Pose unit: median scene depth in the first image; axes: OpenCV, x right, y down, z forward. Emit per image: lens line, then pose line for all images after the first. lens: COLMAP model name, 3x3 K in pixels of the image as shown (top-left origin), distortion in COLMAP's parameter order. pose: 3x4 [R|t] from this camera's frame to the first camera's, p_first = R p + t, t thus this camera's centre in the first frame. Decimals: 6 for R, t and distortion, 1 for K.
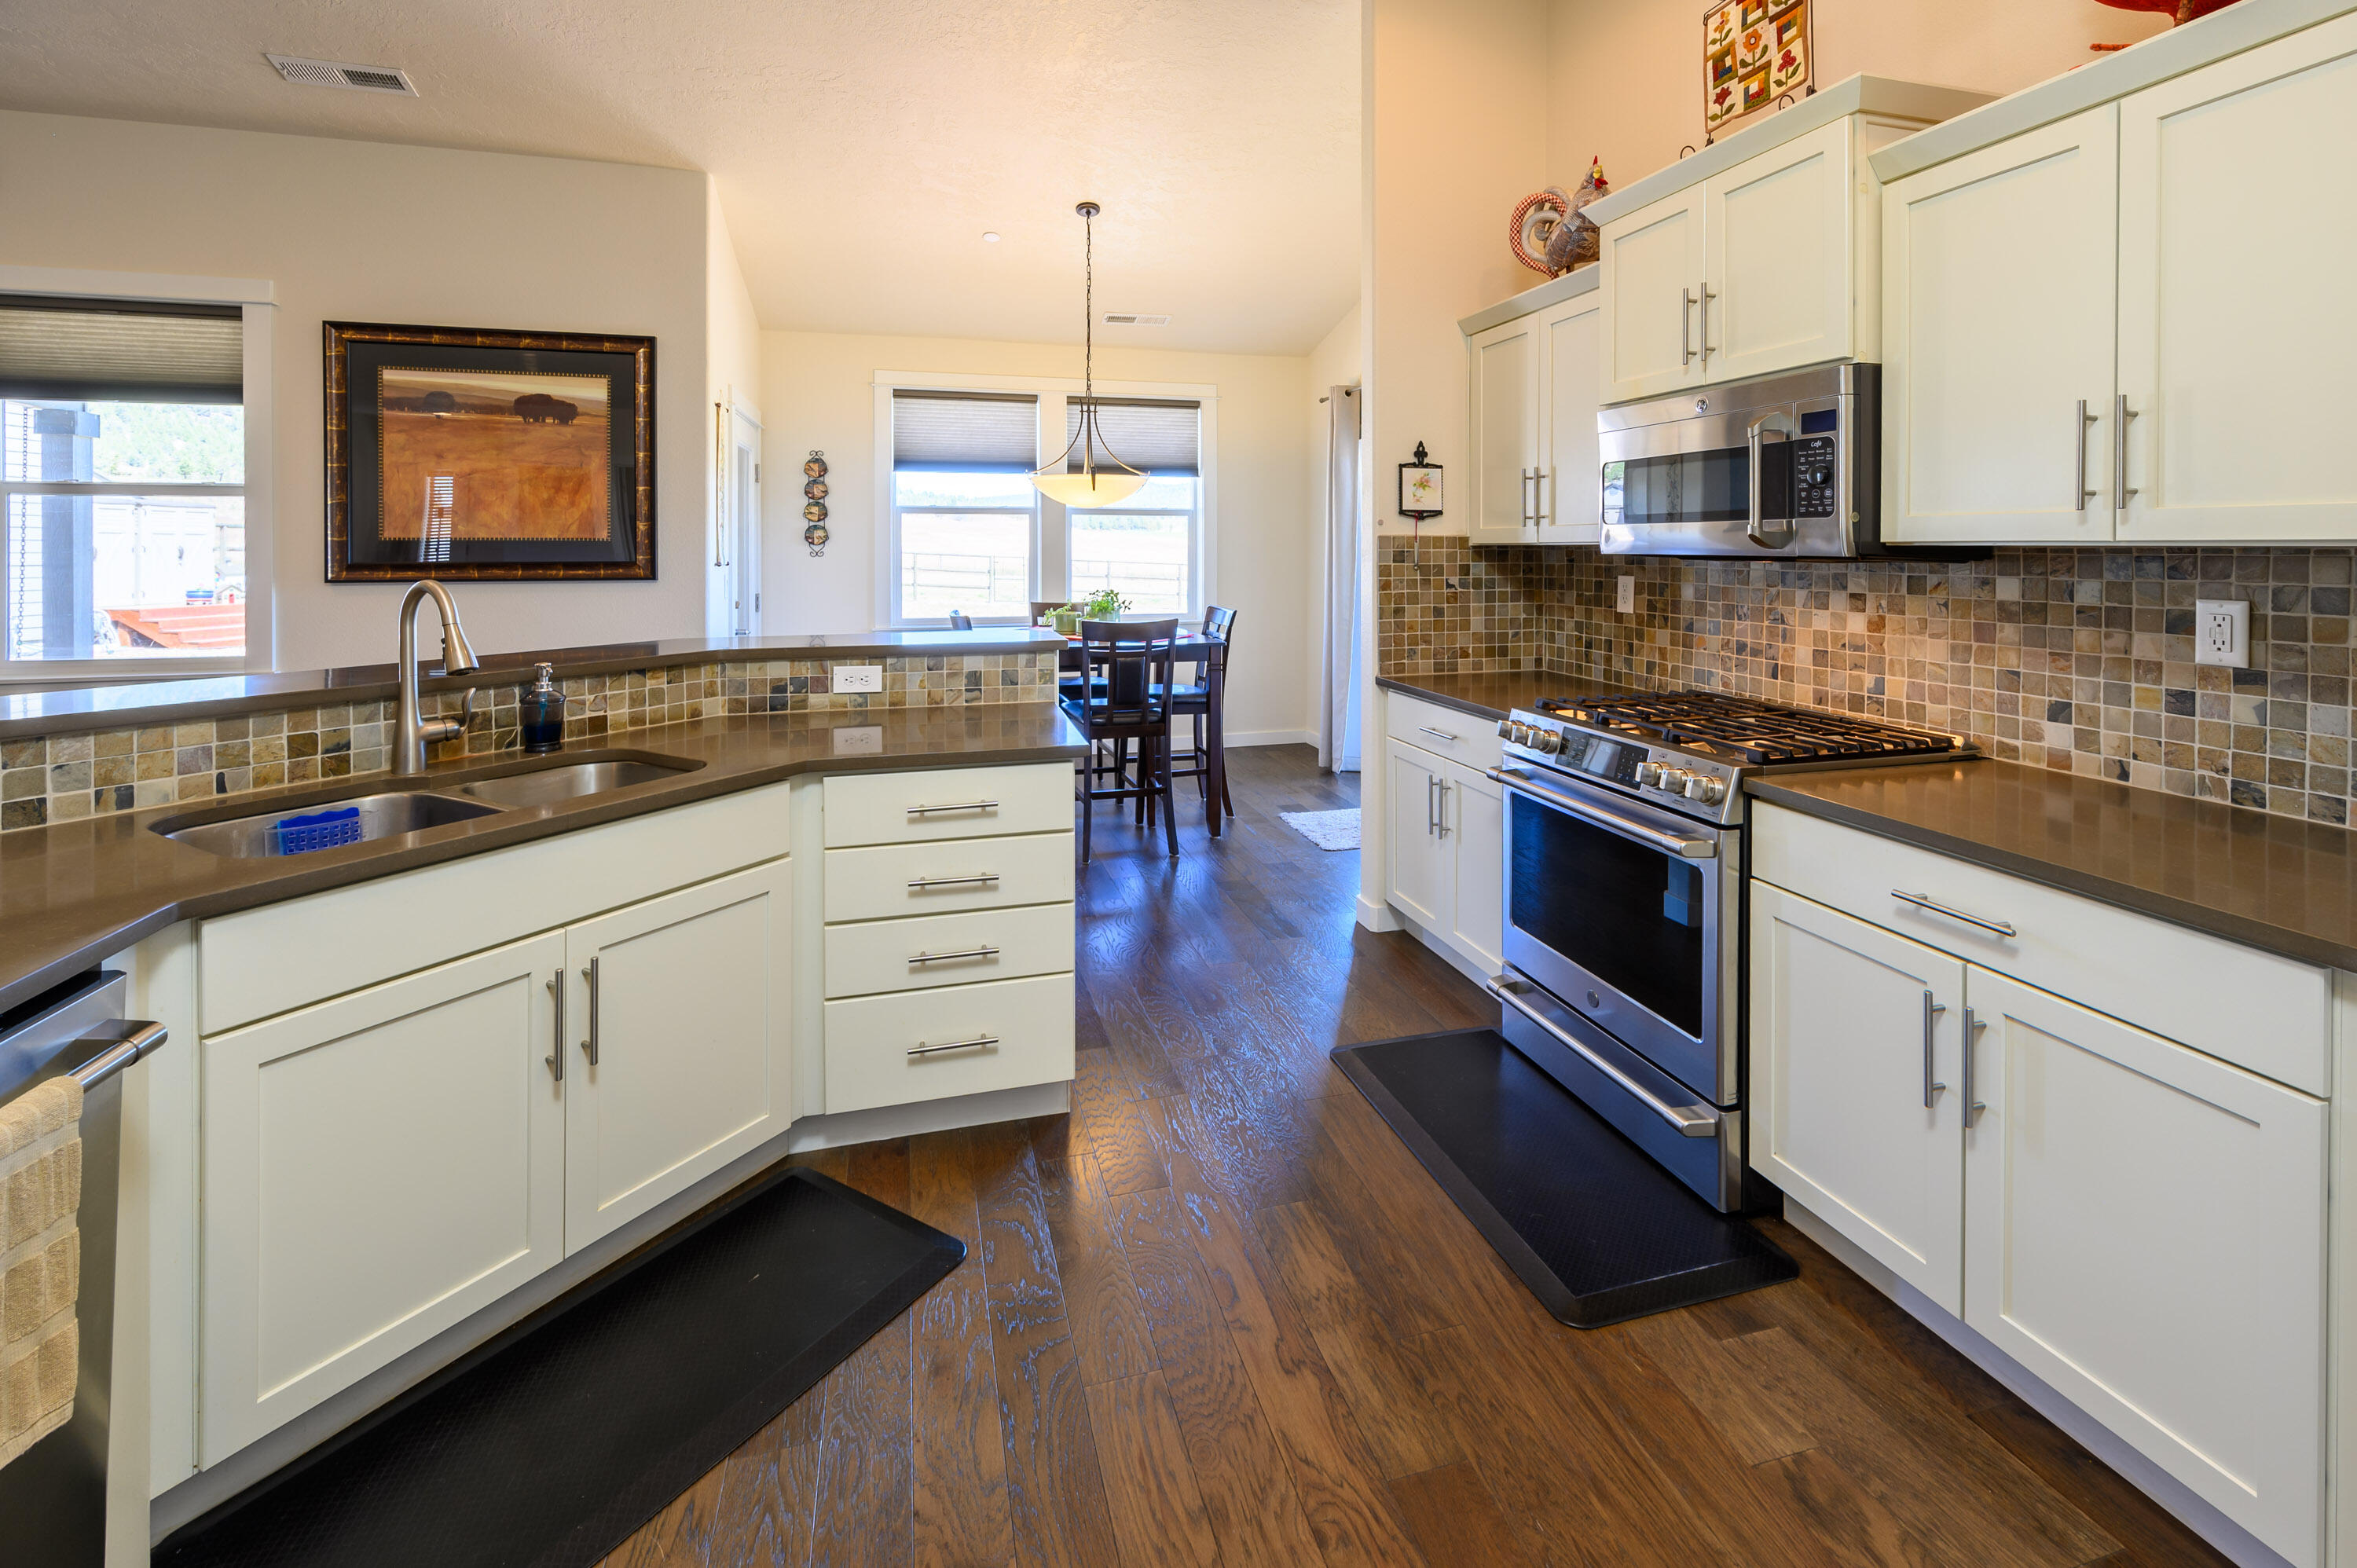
lens RADIAL K [[1032.8, 0, 1181.7], [0, 1032.8, 542.7], [0, 0, 1]] dist [0.001012, -0.000241]
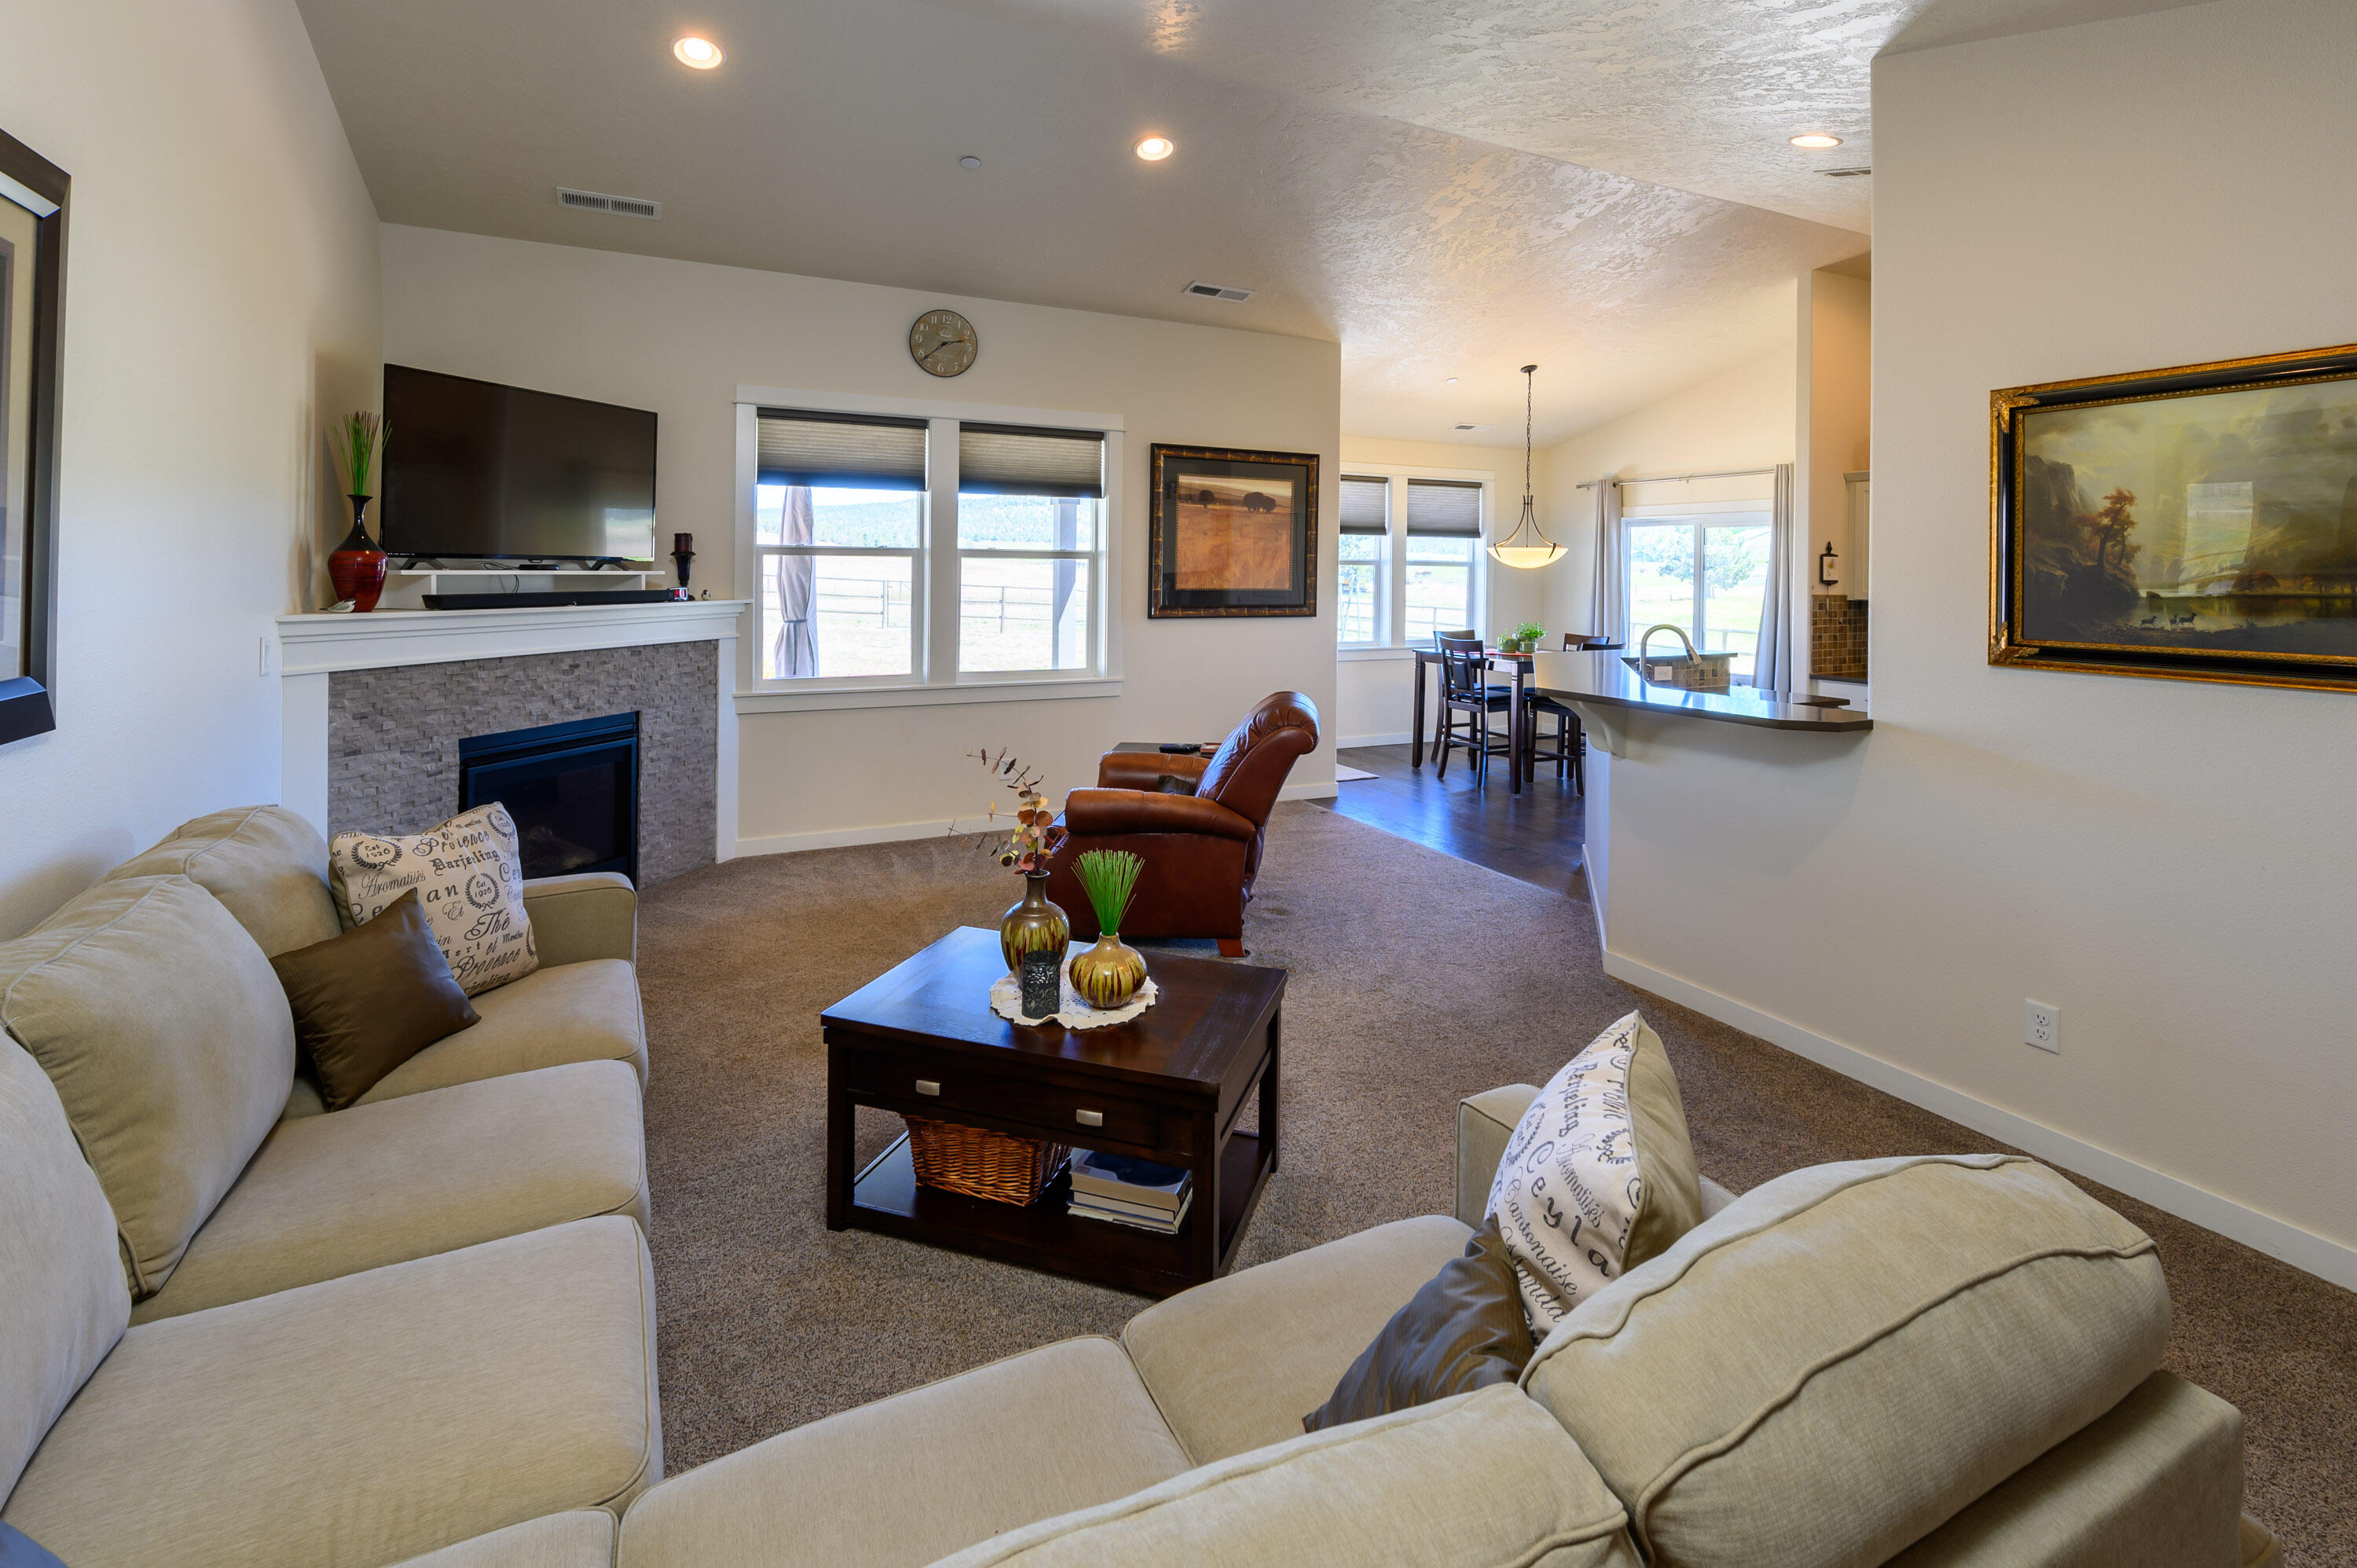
lens RADIAL K [[1067.7, 0, 1185.5], [0, 1067.7, 575.5], [0, 0, 1]] dist [-0.000804, -0.000214]
pose [[0.980710, 0.010582, 0.195180, -1.018743], [-0.012468, 0.999887, 0.008435, -0.034813], [-0.195068, -0.010706, 0.980731, -0.494127]]
